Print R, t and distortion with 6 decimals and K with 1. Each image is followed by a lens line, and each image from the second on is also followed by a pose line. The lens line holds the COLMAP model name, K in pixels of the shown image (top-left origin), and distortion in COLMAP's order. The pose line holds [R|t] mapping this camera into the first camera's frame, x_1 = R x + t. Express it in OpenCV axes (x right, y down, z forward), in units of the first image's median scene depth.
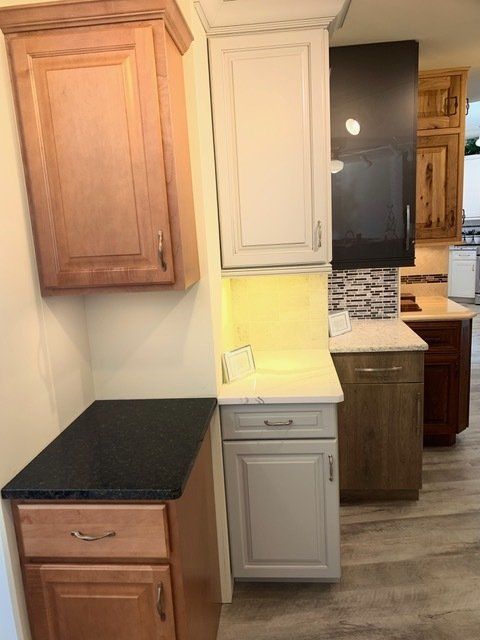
lens RADIAL K [[485.3, 0, 237.9], [0, 485.3, 315.4], [0, 0, 1]] dist [0.035648, -0.042452]
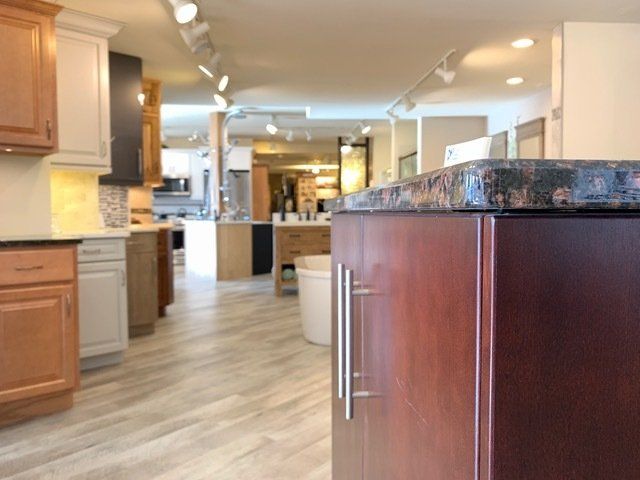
lens RADIAL K [[485.3, 0, 319.2], [0, 485.3, 239.0], [0, 0, 1]] dist [0.035648, -0.042452]
pose [[0.677552, 0.013040, 0.735359, -0.581692], [0.107359, 0.987380, -0.116429, 0.430505], [-0.727597, 0.157834, 0.667601, -0.654216]]
